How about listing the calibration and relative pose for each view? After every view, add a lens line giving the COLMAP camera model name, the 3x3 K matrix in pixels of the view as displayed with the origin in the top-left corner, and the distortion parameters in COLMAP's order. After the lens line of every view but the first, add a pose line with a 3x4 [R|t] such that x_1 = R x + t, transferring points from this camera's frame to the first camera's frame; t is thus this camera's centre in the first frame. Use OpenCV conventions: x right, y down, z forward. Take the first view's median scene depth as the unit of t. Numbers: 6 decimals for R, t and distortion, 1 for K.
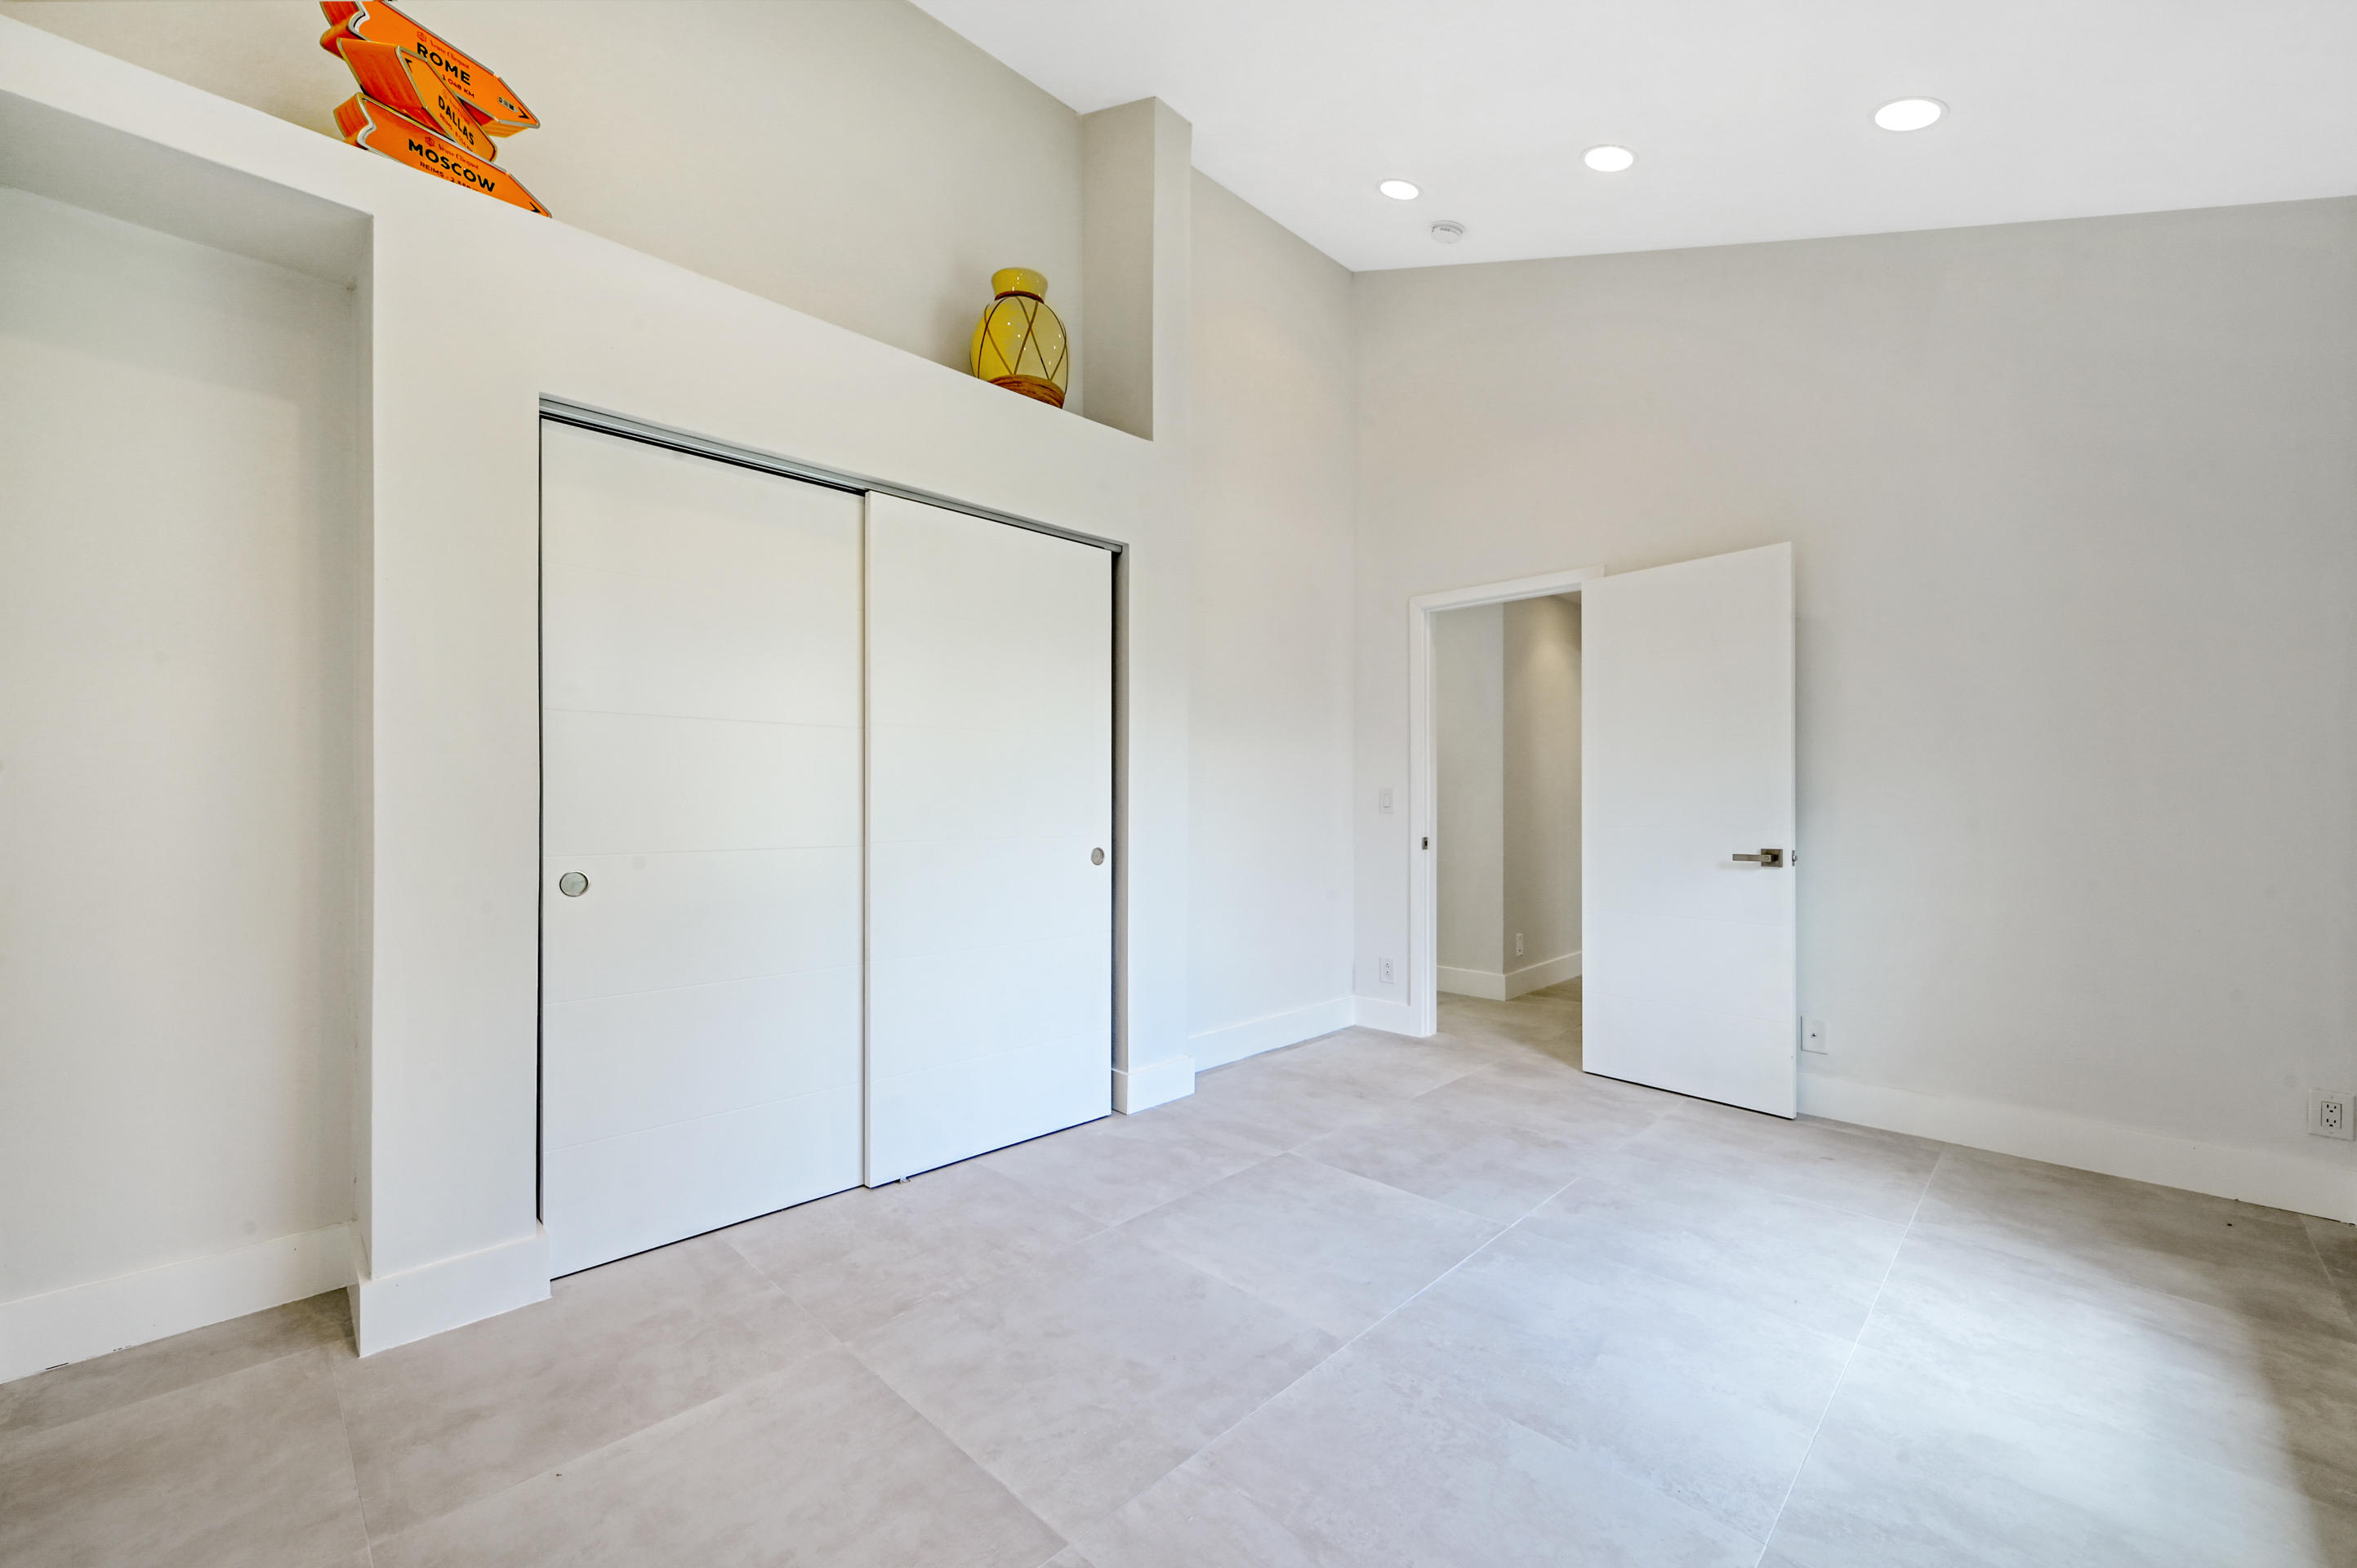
lens RADIAL K [[948.3, 0, 1179.1], [0, 948.3, 791.2], [0, 0, 1]] dist [0.000528, 0.000119]
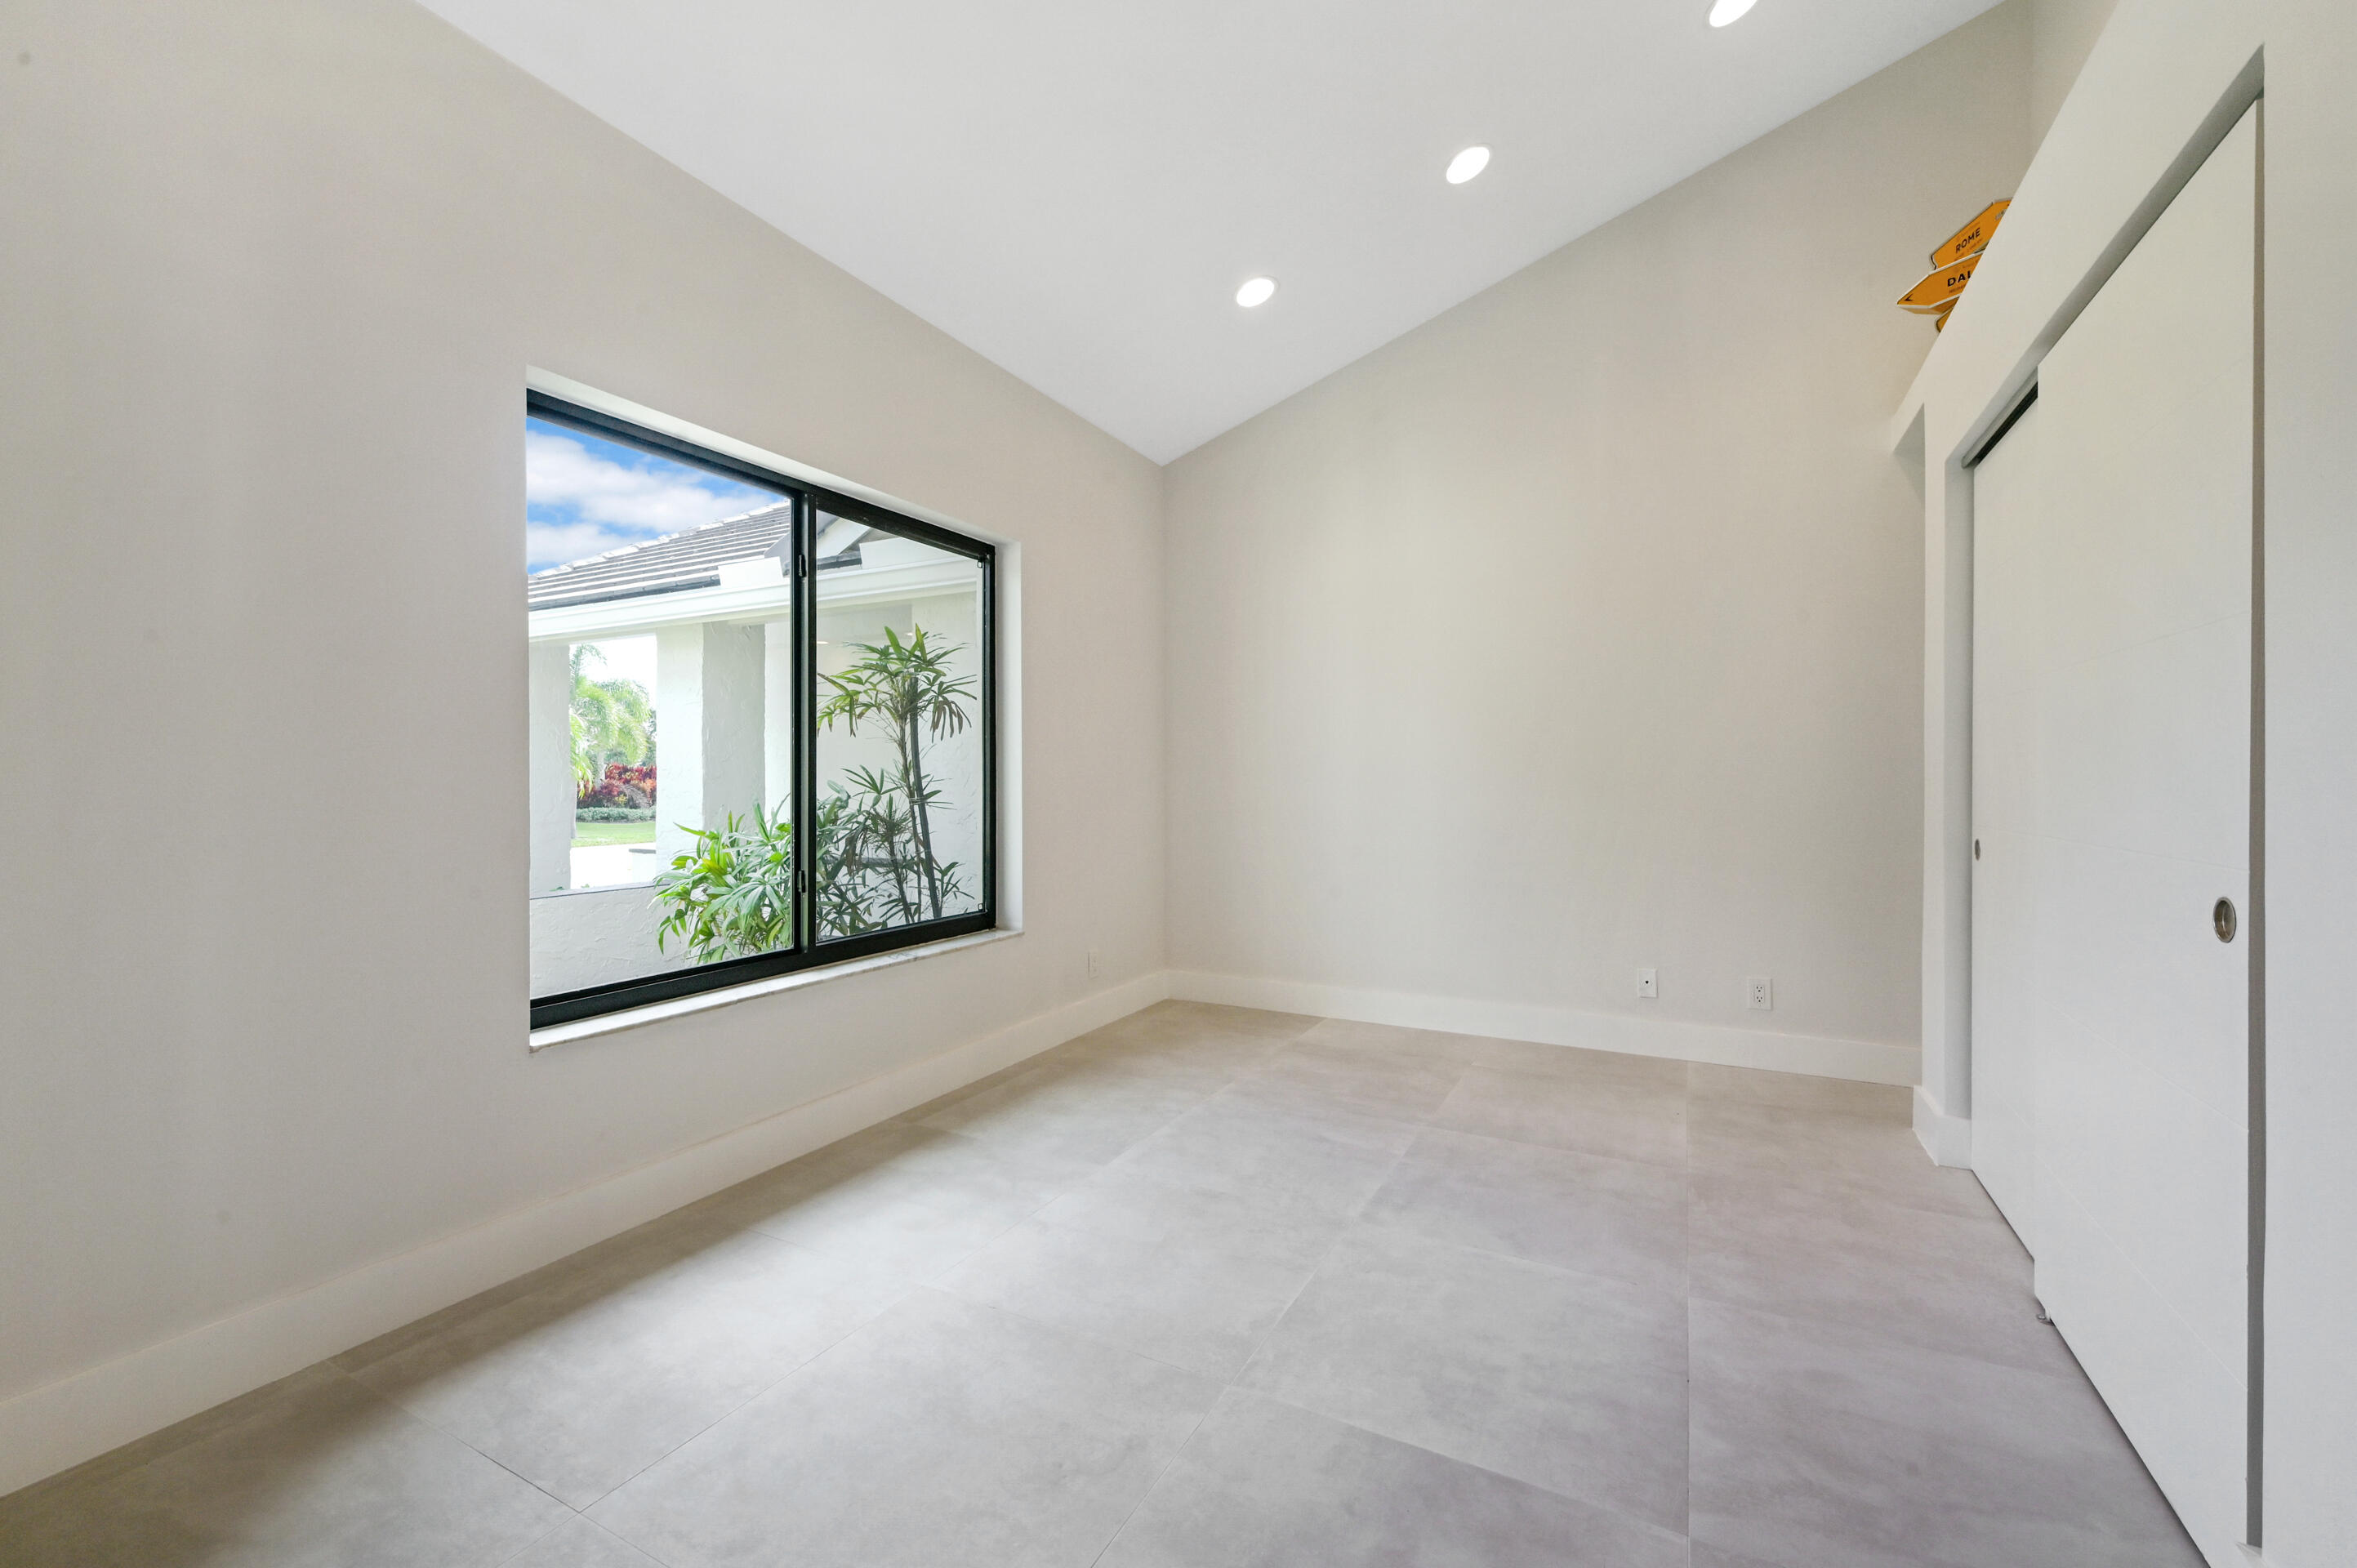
lens RADIAL K [[948.3, 0, 1179.1], [0, 948.3, 791.2], [0, 0, 1]] dist [0.000528, 0.000119]
pose [[-0.960724, 0.004894, -0.277463, 0.622002], [0.004775, 0.999988, 0.001103, 0.019491], [0.277465, -0.000265, -0.960736, 1.789586]]
